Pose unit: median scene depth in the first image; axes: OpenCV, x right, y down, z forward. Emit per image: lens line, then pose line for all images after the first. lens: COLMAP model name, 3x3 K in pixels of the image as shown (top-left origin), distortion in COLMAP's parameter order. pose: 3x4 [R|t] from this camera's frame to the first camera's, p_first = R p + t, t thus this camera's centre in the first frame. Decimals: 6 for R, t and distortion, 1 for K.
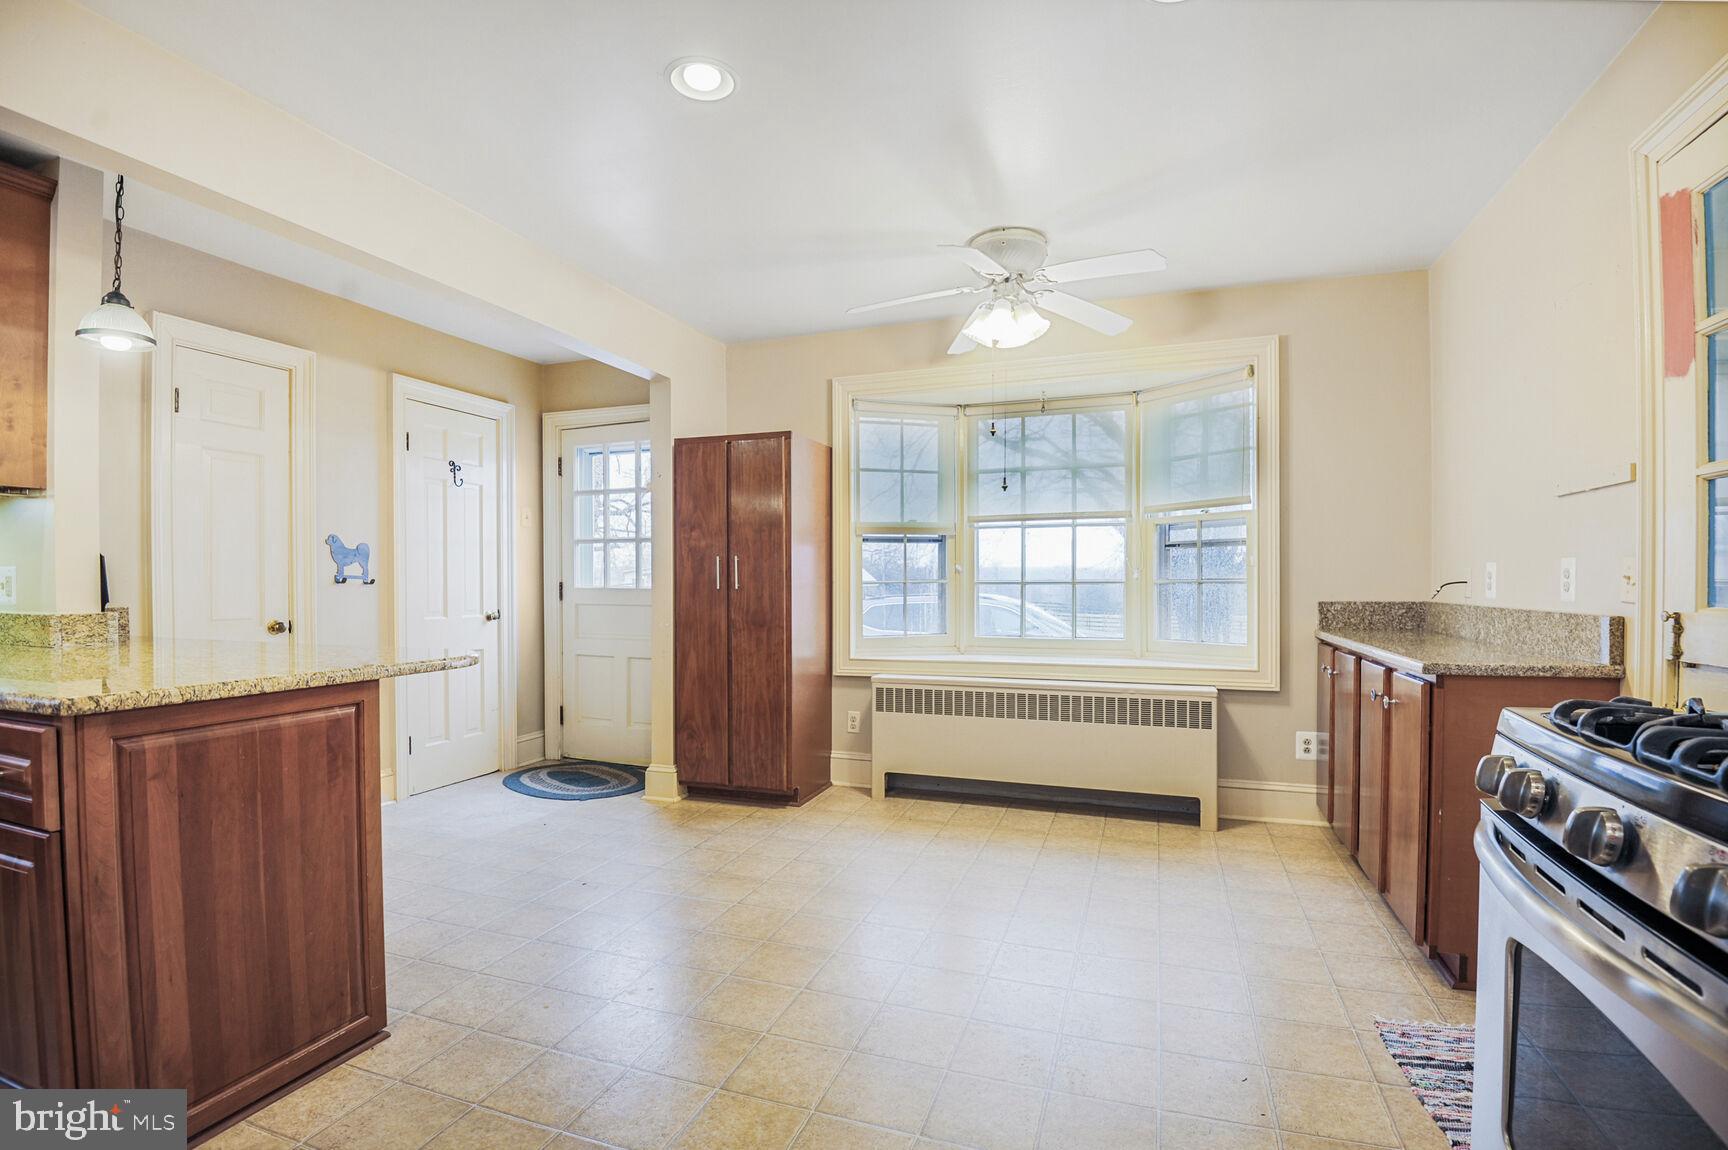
lens RADIAL K [[814.7, 0, 857.8], [0, 814.7, 585.8], [0, 0, 1]] dist [-0.020810, -0.010220]
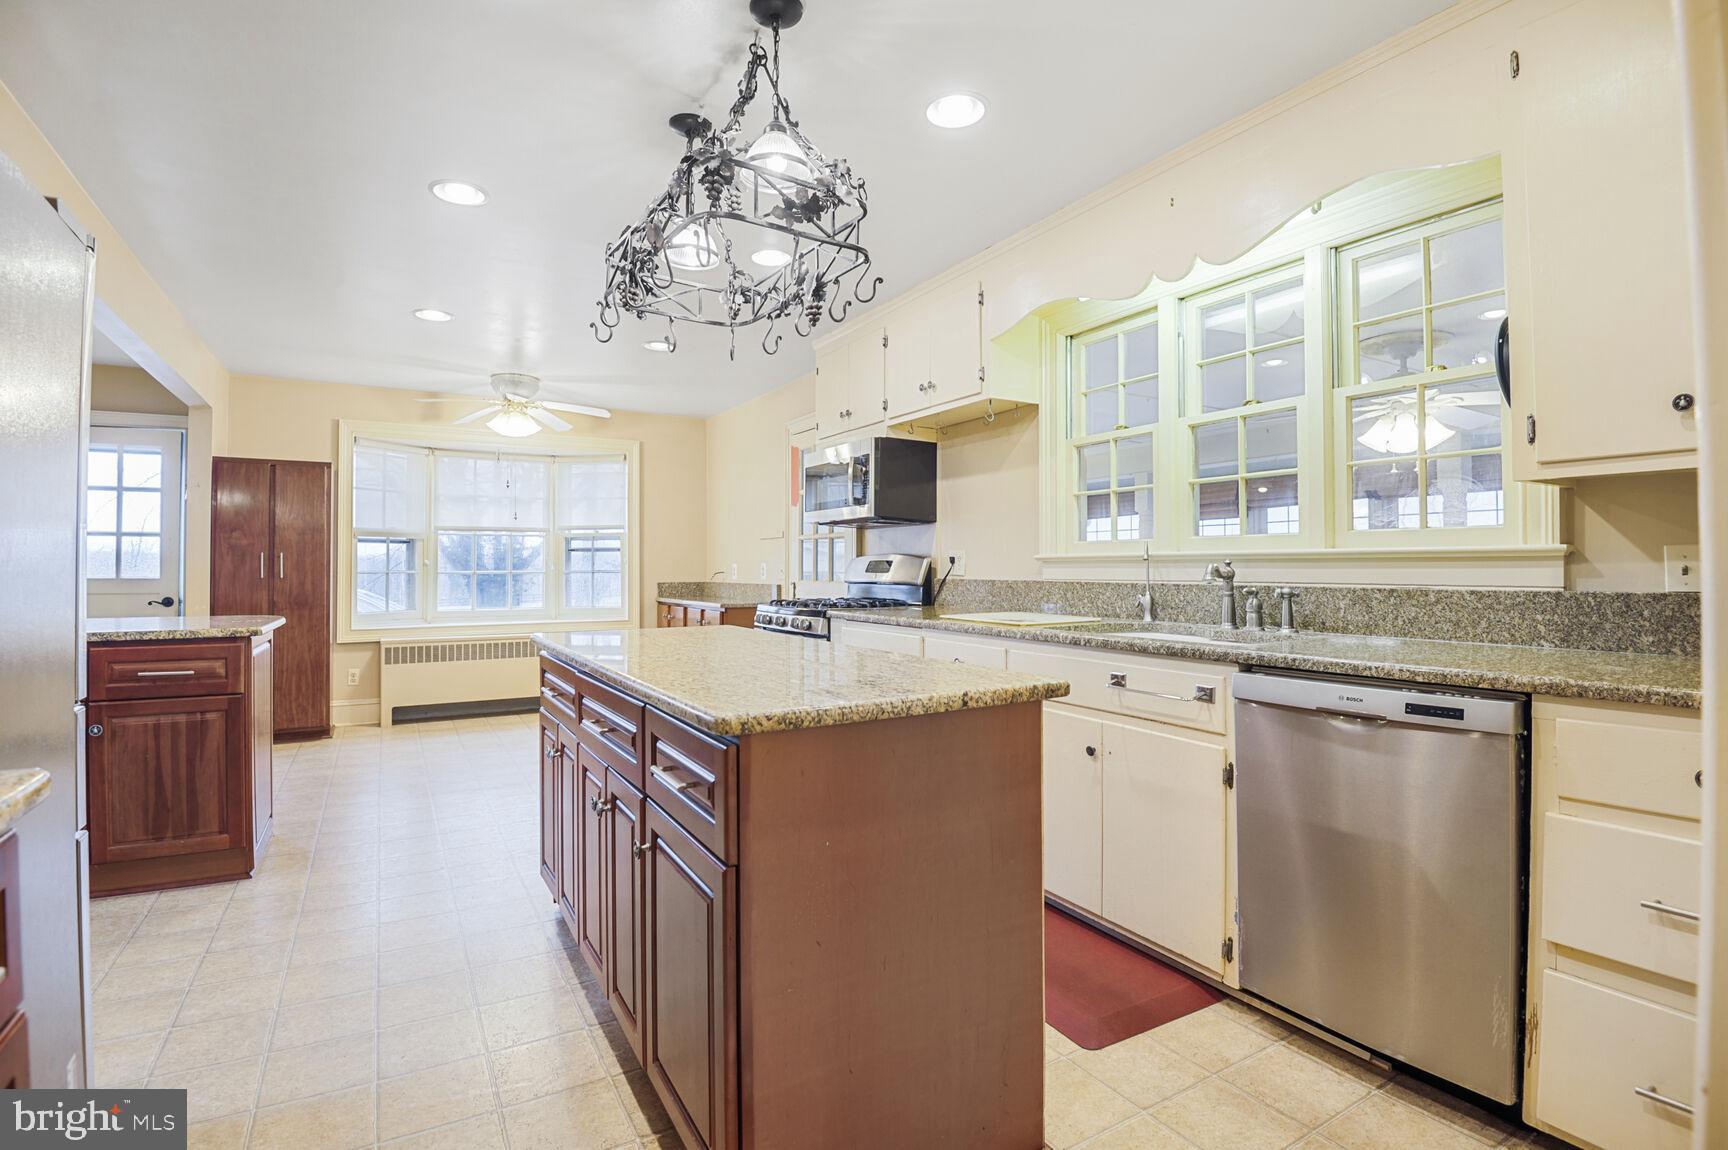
lens RADIAL K [[814.7, 0, 857.4], [0, 814.7, 562.0], [0, 0, 1]] dist [-0.020810, -0.010220]
pose [[0.641560, 0.008527, 0.767025, -0.550165], [0.004110, 0.999886, -0.014554, 0.000971], [-0.767062, 0.012490, 0.641452, -0.545674]]
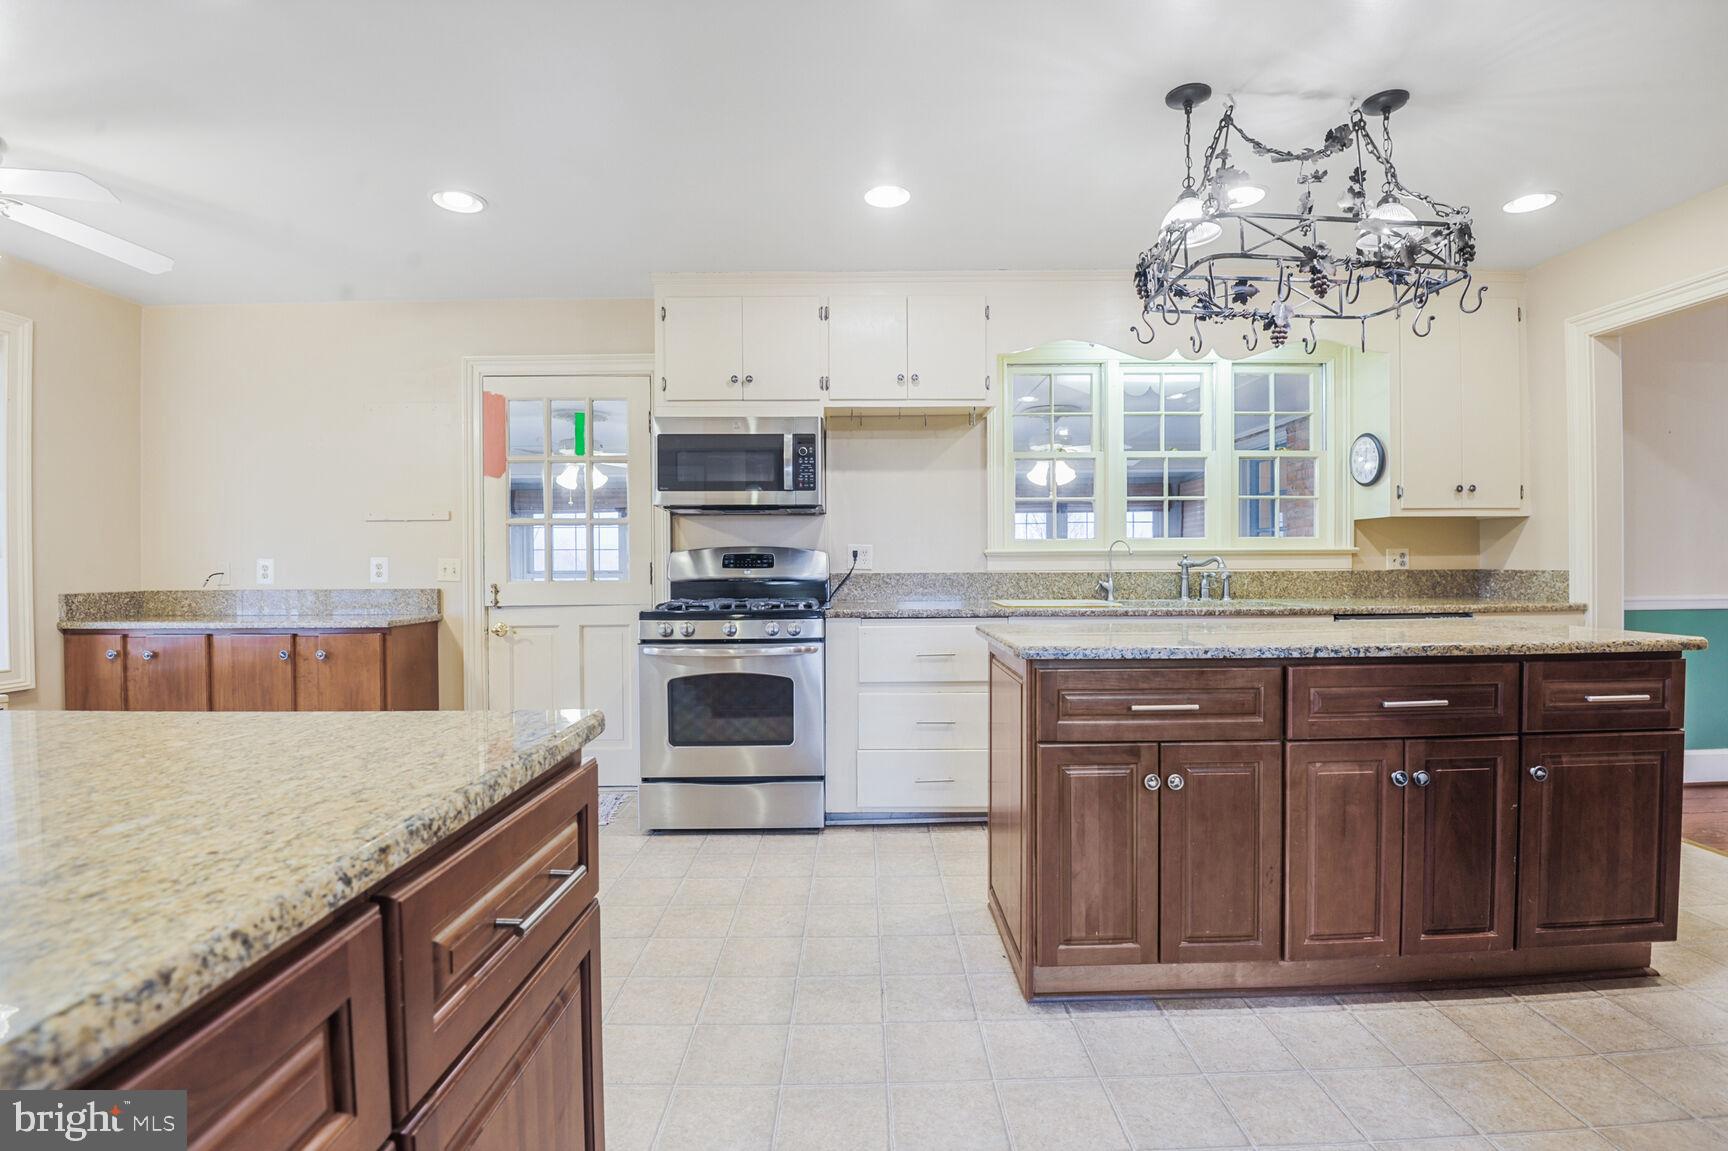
lens RADIAL K [[814.7, 0, 861.9], [0, 814.7, 571.7], [0, 0, 1]] dist [-0.020810, -0.010220]
pose [[-0.333608, -0.001347, 0.942711, -0.638592], [0.014481, 0.999874, 0.006554, -0.000250], [-0.942601, 0.015838, -0.333547, 0.345456]]
